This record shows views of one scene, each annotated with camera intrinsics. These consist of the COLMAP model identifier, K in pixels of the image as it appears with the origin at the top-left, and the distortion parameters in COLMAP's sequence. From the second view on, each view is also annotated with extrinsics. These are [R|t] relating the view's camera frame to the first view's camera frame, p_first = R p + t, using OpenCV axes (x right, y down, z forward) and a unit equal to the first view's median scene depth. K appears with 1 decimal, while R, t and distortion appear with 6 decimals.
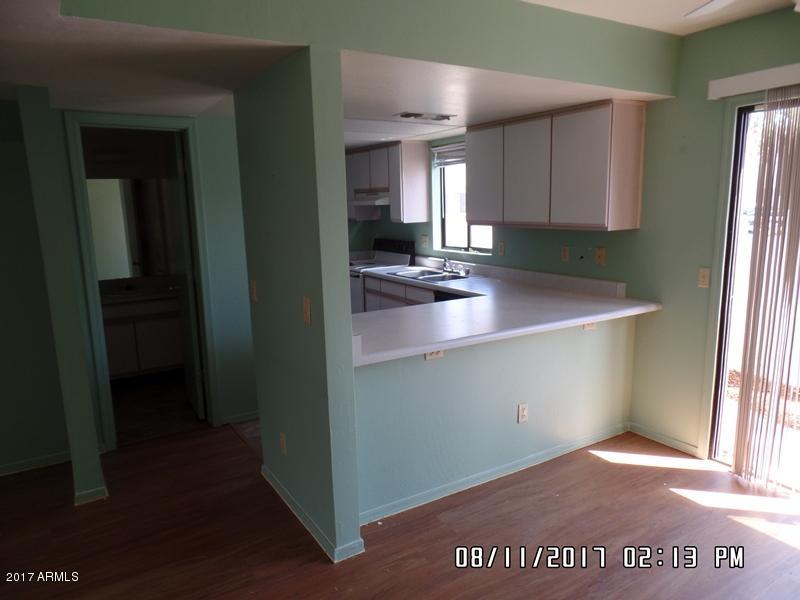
lens RADIAL K [[551.2, 0, 395.9], [0, 551.2, 300.7], [0, 0, 1]] dist [-0.005953, -0.003132]
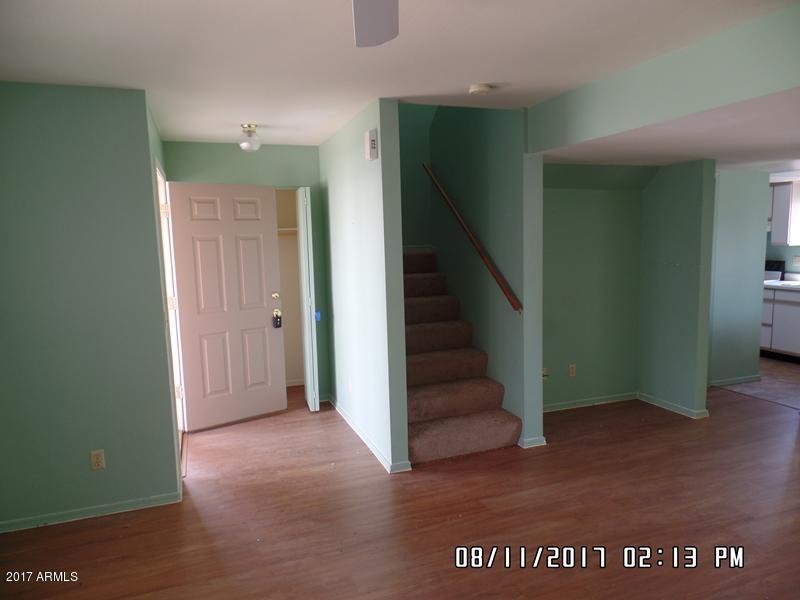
lens RADIAL K [[551.2, 0, 395.9], [0, 551.2, 300.7], [0, 0, 1]] dist [-0.005953, -0.003132]
pose [[0.979566, 0.028985, -0.199021, -0.573868], [-0.038728, 0.998225, -0.045238, 0.070671], [0.197357, 0.052021, 0.978951, -0.370332]]
